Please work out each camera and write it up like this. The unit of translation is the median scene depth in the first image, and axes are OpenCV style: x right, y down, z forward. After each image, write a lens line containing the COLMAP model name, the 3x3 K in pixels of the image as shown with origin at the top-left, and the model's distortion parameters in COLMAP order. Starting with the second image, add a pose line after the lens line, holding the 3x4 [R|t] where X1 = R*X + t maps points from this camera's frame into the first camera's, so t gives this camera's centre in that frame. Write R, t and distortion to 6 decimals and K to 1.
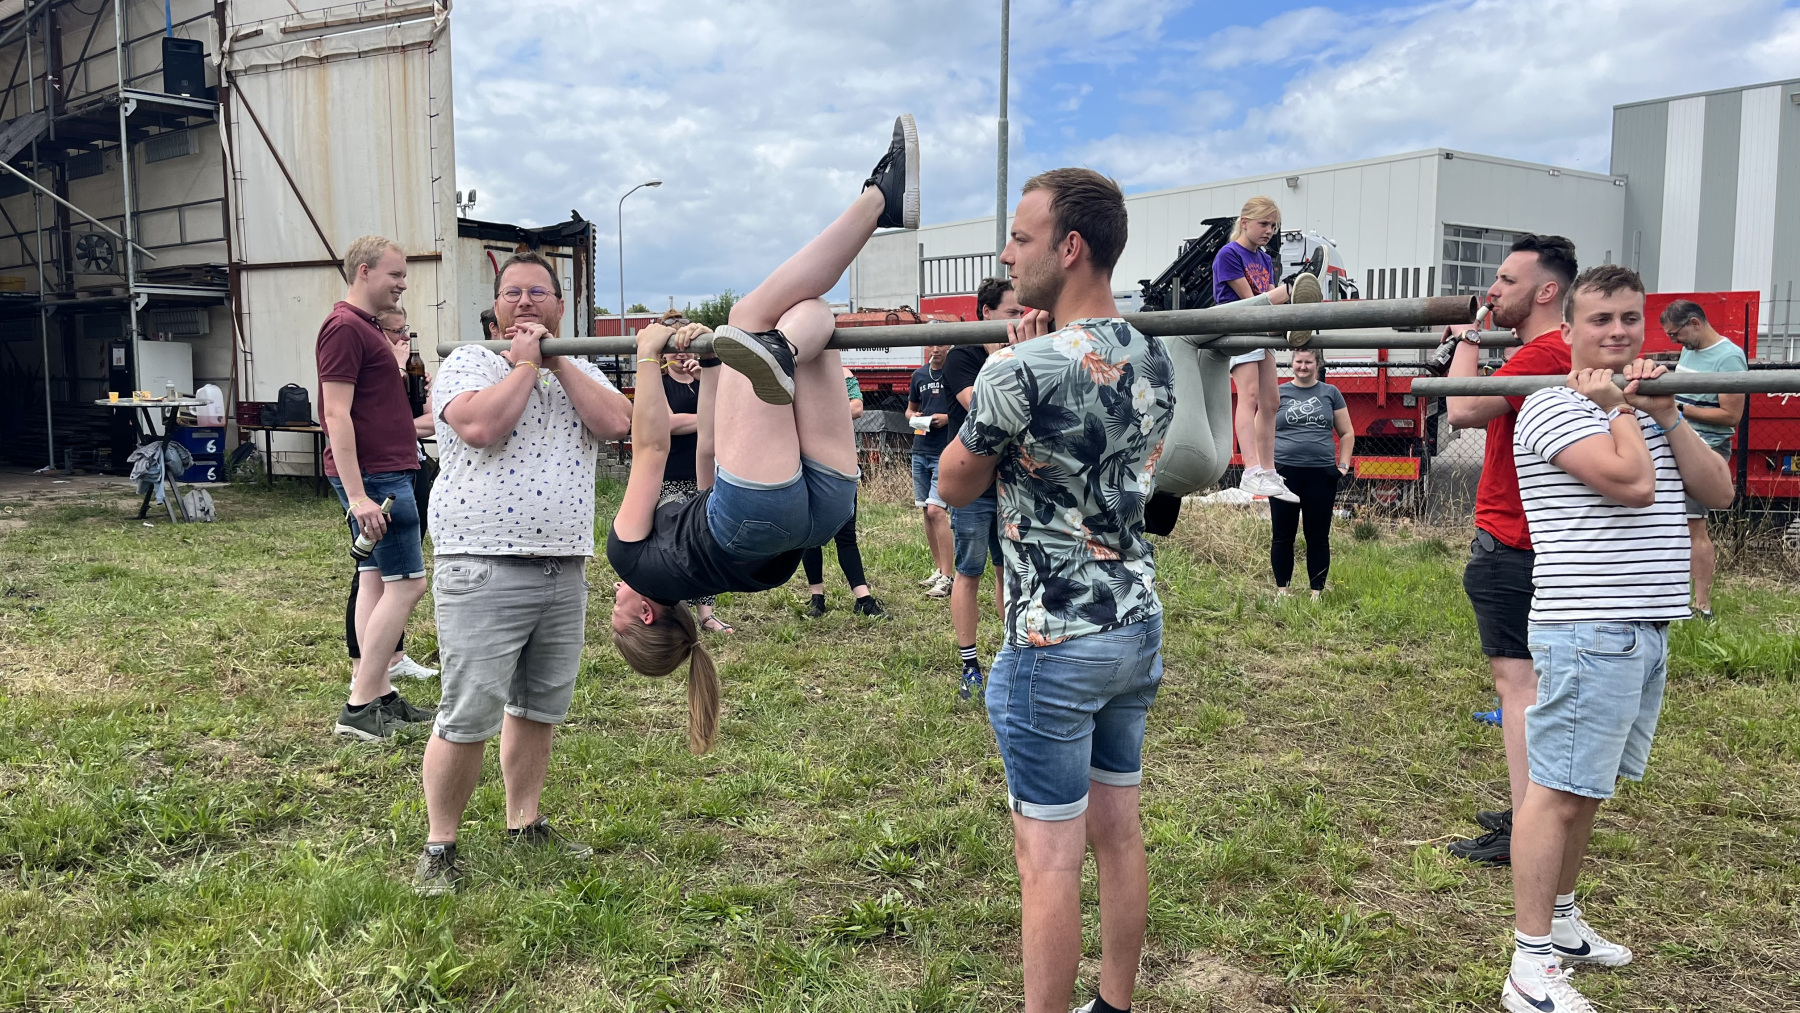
lens RADIAL K [[1408.2, 0, 892.8], [0, 1408.2, 547.2], [0, 0, 1]] dist [0.078640, -0.084858]
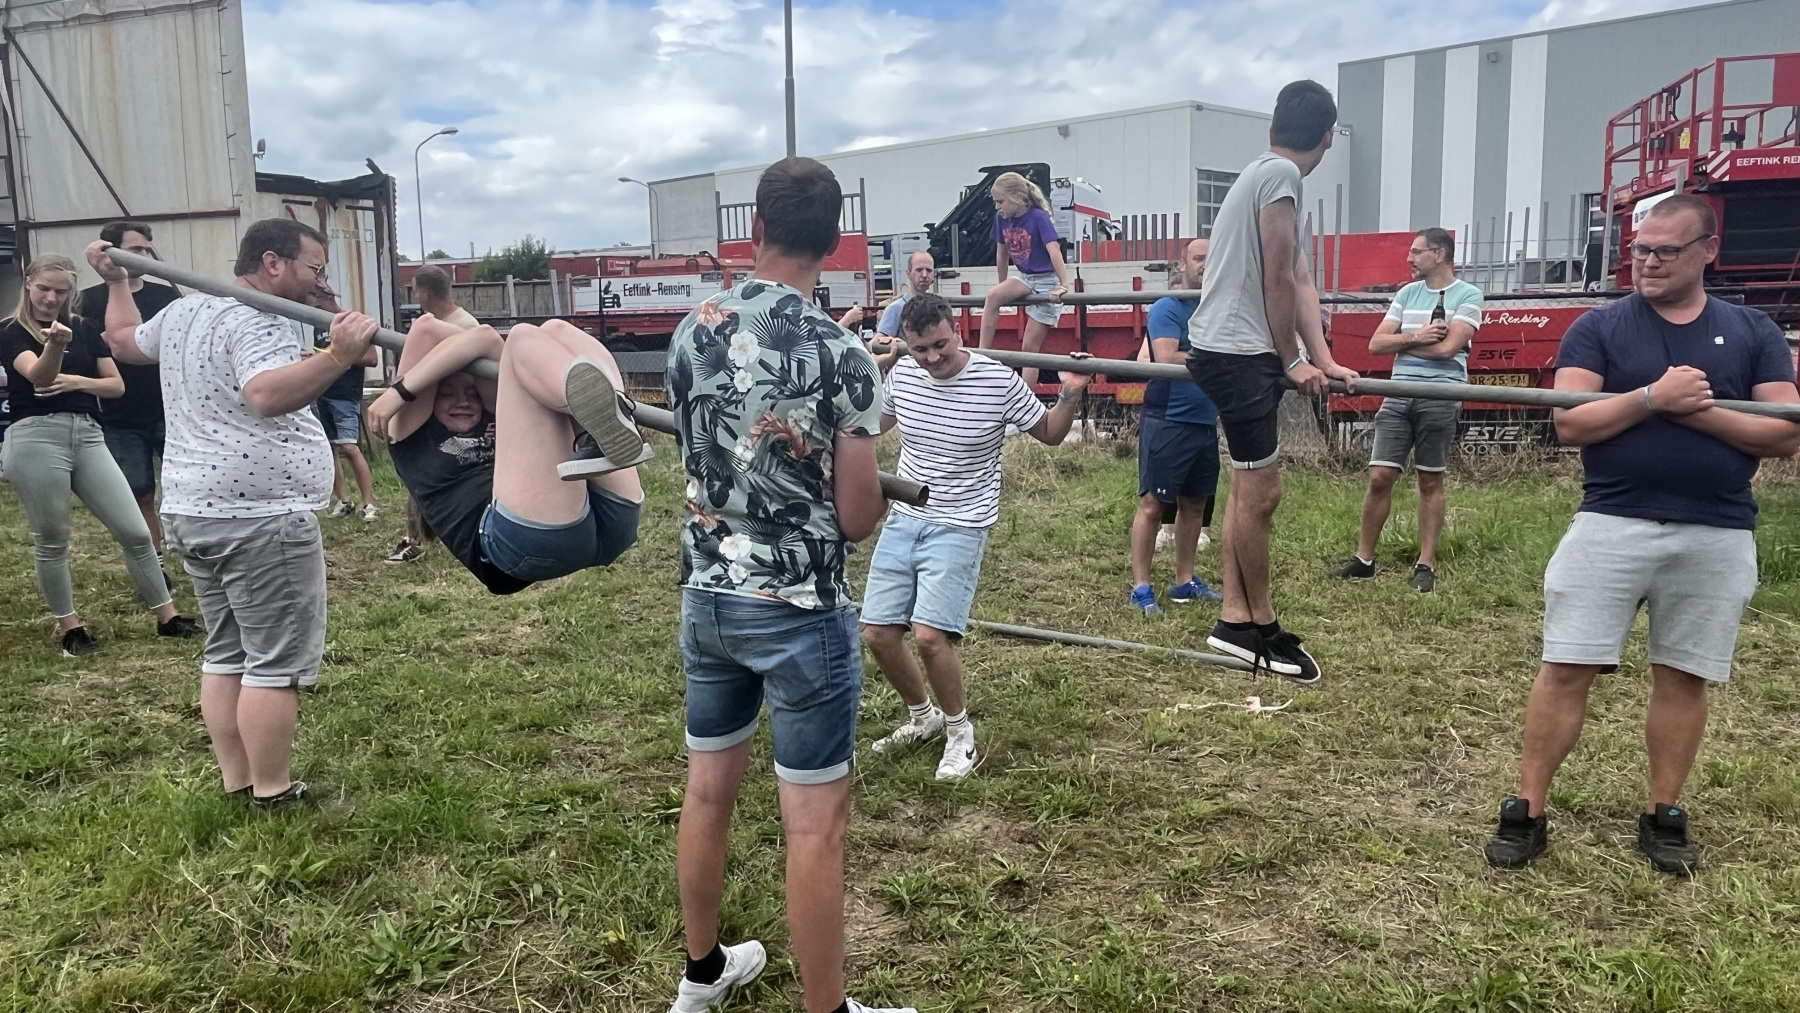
lens RADIAL K [[1361.3, 0, 900.0], [0, 1361.3, 506.5], [0, 0, 1]] dist [0.002544, -0.000622]
pose [[0.989148, -0.040702, 0.141169, 0.004361], [0.037845, 0.999022, 0.022860, 0.001853], [-0.141962, -0.017269, 0.989722, -0.056126]]
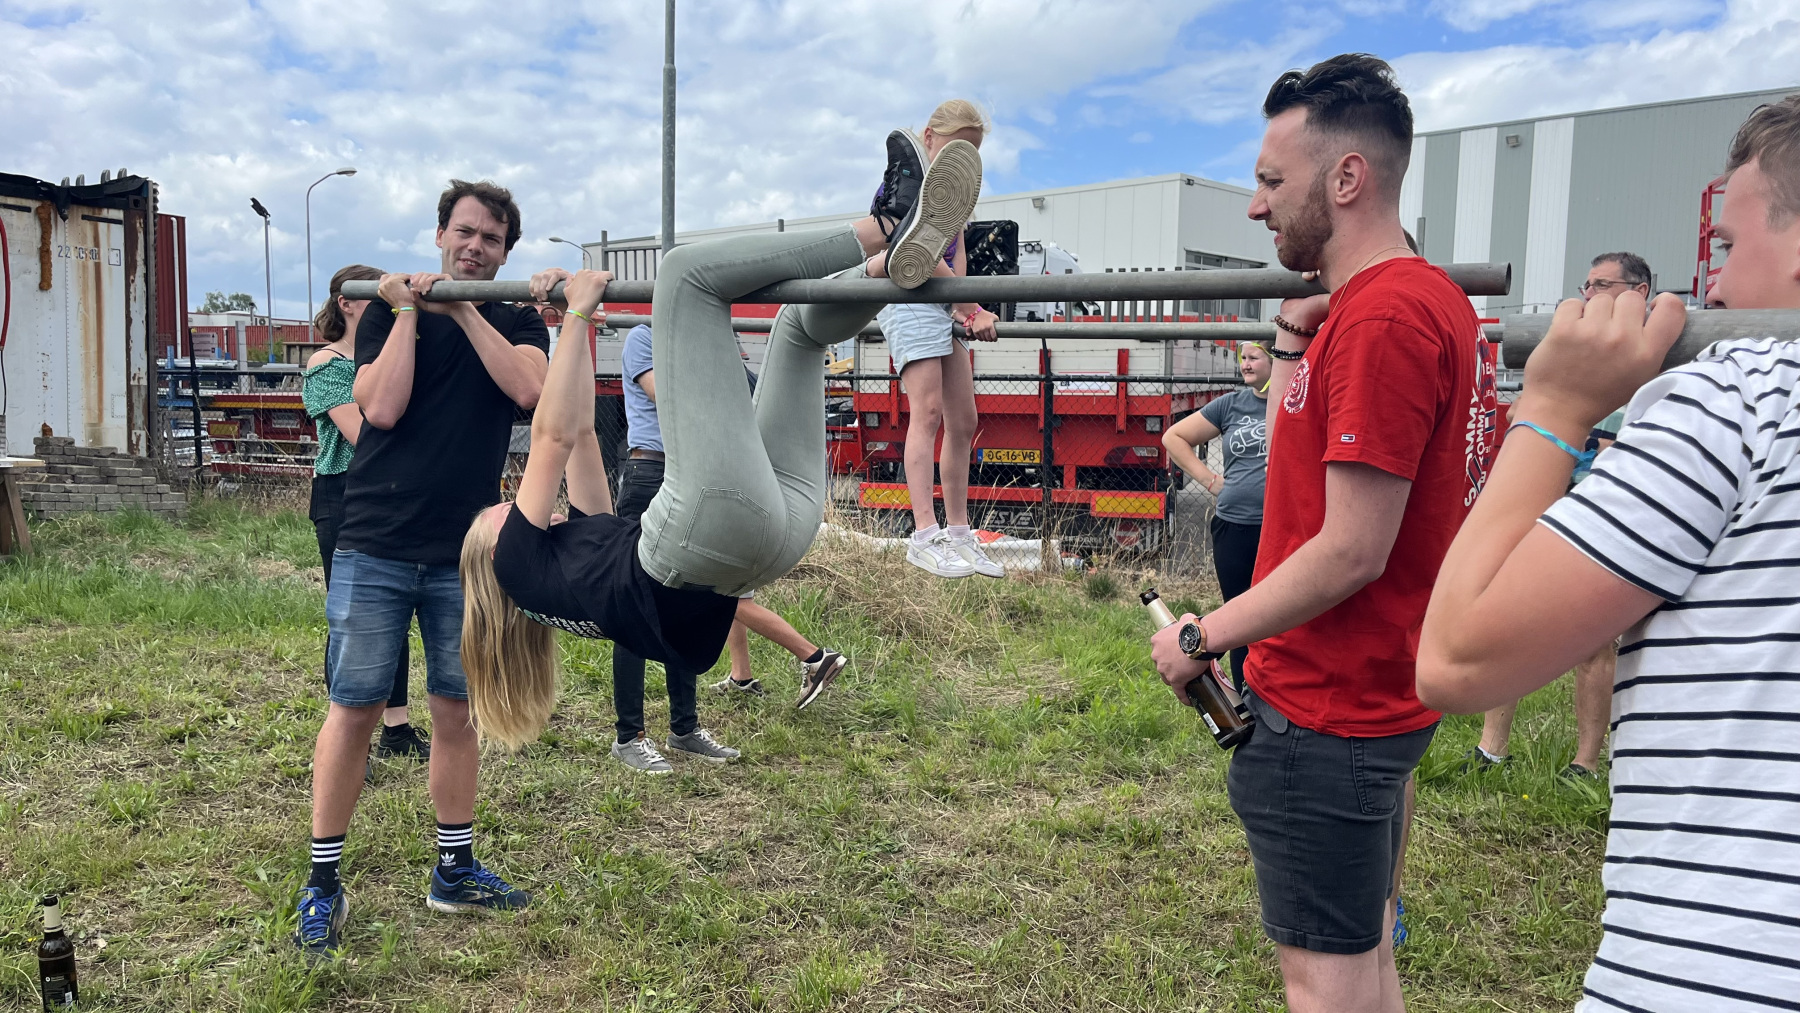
lens RADIAL K [[1408.2, 0, 892.8], [0, 1408.2, 547.2], [0, 0, 1]] dist [0.078640, -0.084858]
pose [[0.986357, -0.000087, 0.164622, 0.118606], [0.002689, 0.999875, -0.015586, -0.029008], [-0.164600, 0.015816, 0.986234, 0.324449]]
